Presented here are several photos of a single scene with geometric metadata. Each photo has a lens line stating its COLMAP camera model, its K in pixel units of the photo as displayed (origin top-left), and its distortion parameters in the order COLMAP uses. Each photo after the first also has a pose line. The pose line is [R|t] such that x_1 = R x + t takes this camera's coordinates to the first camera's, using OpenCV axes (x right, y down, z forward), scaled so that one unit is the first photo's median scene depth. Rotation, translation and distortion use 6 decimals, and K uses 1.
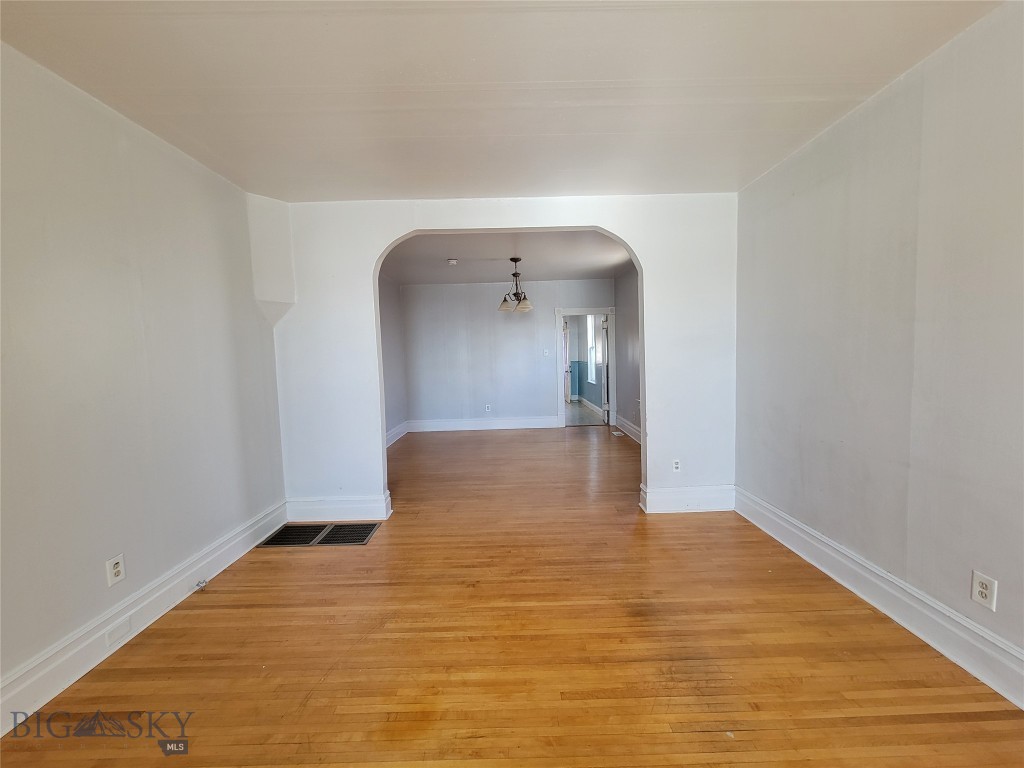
lens RADIAL K [[413.1, 0, 510.1], [0, 413.1, 381.3], [0, 0, 1]] dist [-0.001068, -0.000035]
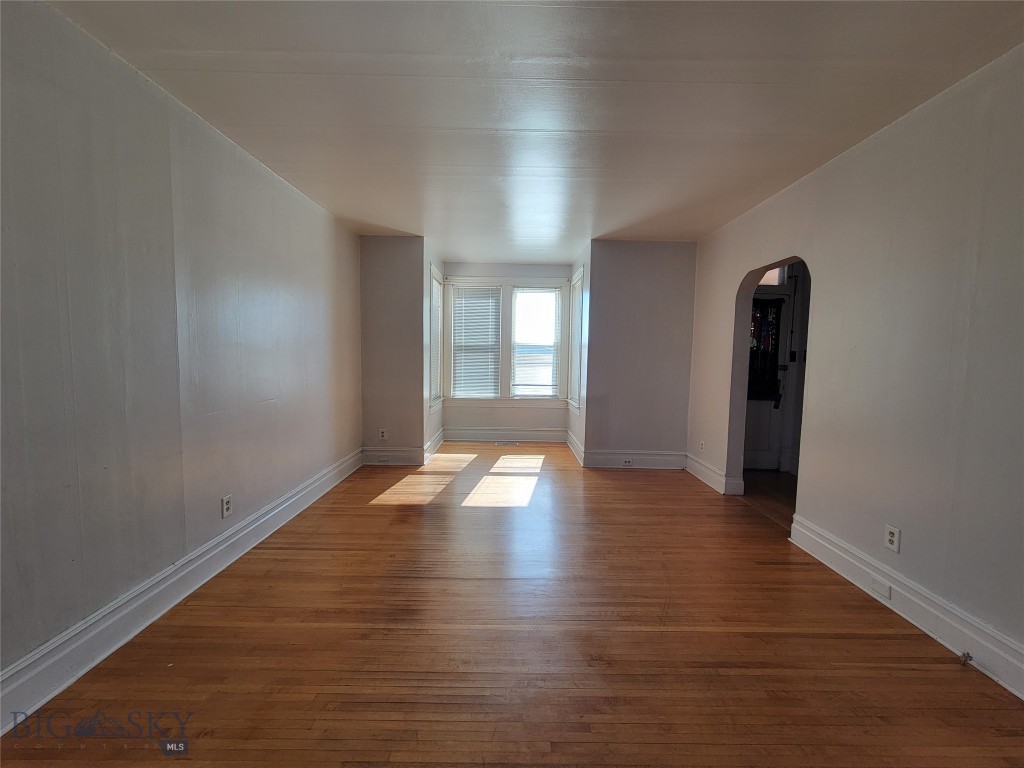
lens RADIAL K [[413.1, 0, 513.6], [0, 413.1, 386.1], [0, 0, 1]] dist [-0.001068, -0.000035]
pose [[-0.999914, 0.012112, 0.005012, 0.042857], [0.012722, 0.988818, 0.148585, -0.099669], [-0.003156, 0.148636, -0.988887, 1.608488]]
